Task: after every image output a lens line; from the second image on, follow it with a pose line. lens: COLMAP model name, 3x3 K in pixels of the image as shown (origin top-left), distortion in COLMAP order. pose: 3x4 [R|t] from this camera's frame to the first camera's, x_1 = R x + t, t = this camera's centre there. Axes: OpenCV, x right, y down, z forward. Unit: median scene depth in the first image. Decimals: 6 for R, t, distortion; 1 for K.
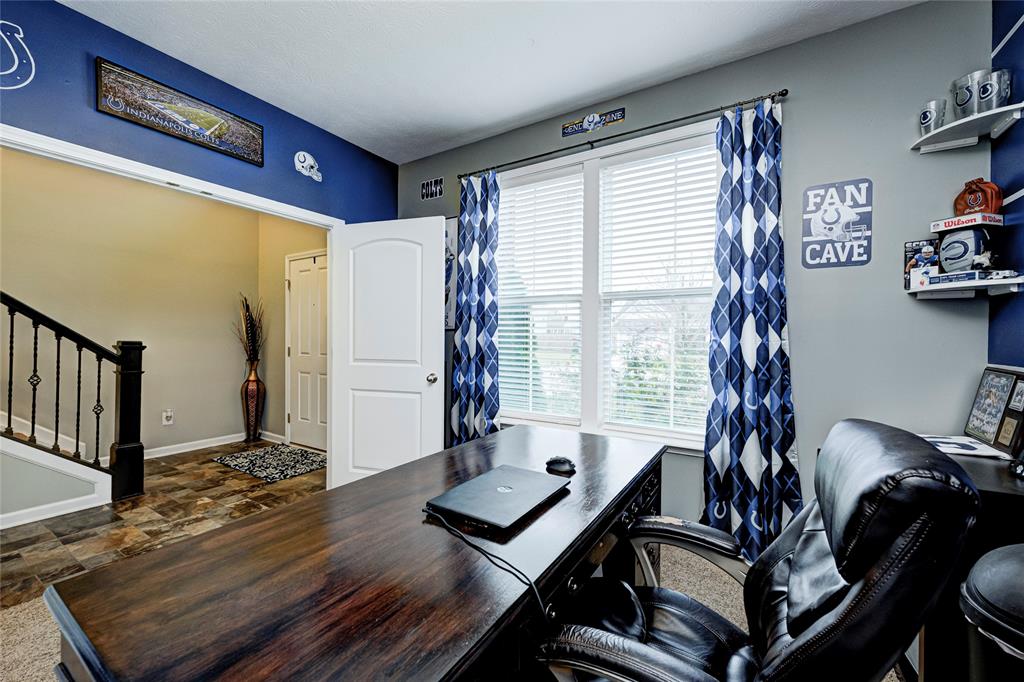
lens RADIAL K [[399.9, 0, 506.4], [0, 399.9, 340.6], [0, 0, 1]] dist [-0.002116, -0.000097]
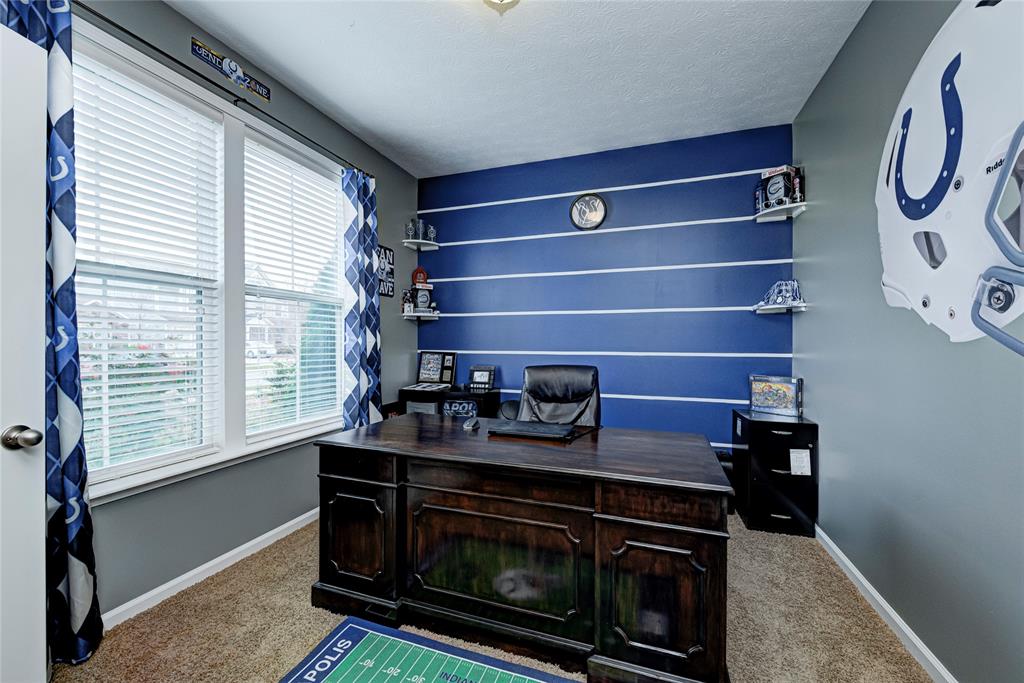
lens RADIAL K [[399.9, 0, 511.8], [0, 399.9, 340.2], [0, 0, 1]] dist [-0.002116, -0.000097]
pose [[-0.220267, -0.002312, 0.975437, -0.965659], [0.000687, 0.999997, 0.002525, -0.001978], [-0.975439, 0.001226, -0.220265, 0.860970]]
